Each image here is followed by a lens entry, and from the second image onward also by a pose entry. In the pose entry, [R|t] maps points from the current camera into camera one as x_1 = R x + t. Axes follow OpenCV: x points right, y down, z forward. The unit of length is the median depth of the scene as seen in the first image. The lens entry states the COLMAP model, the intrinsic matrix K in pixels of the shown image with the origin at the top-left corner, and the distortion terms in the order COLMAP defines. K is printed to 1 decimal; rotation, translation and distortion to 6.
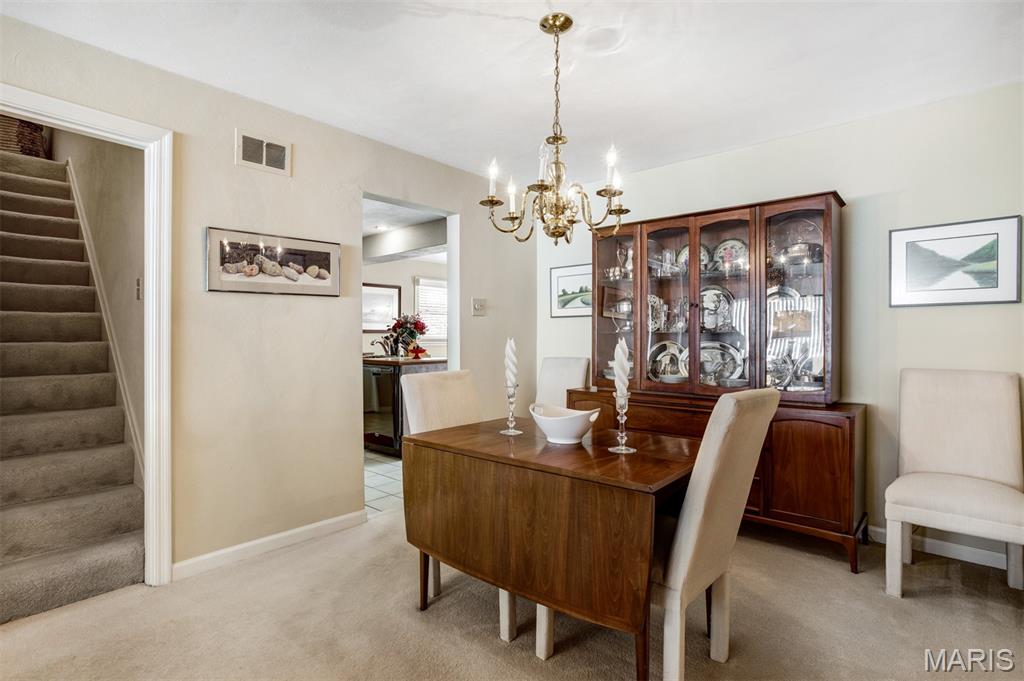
lens RADIAL K [[509.3, 0, 503.8], [0, 509.3, 345.1], [0, 0, 1]] dist [-0.044786, 0.025150]
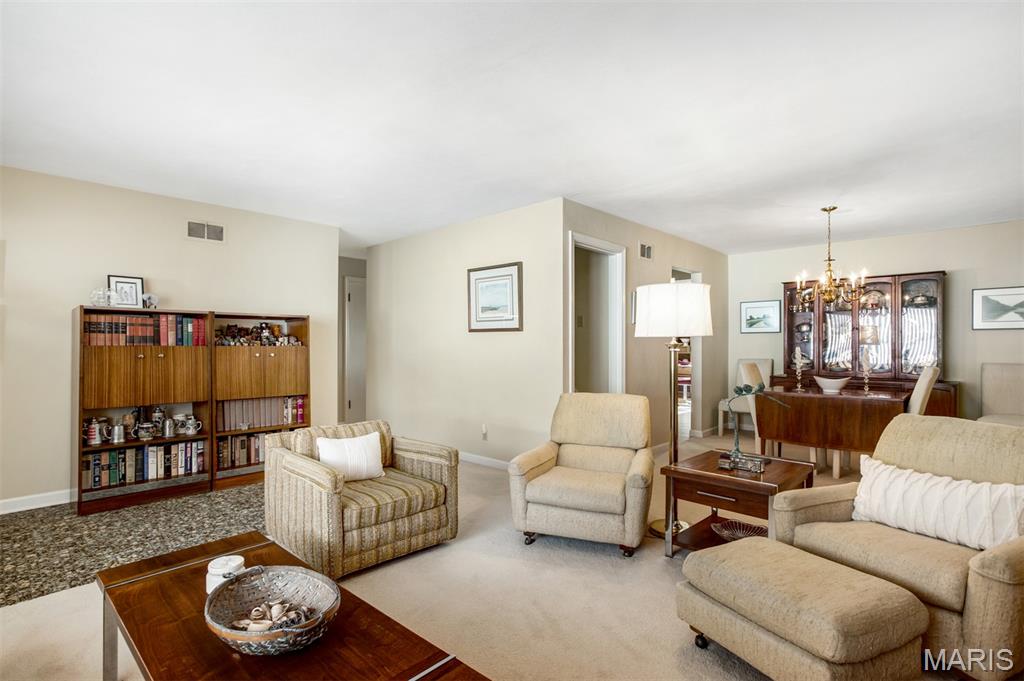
lens RADIAL K [[491.5, 0, 507.7], [0, 491.5, 341.5], [0, 0, 1]] dist [-0.001475, 0.000593]
pose [[0.999122, 0.005005, -0.041599, -0.882864], [-0.005771, 0.999816, -0.018311, 0.009249], [0.041500, 0.018535, 0.998967, -0.898707]]
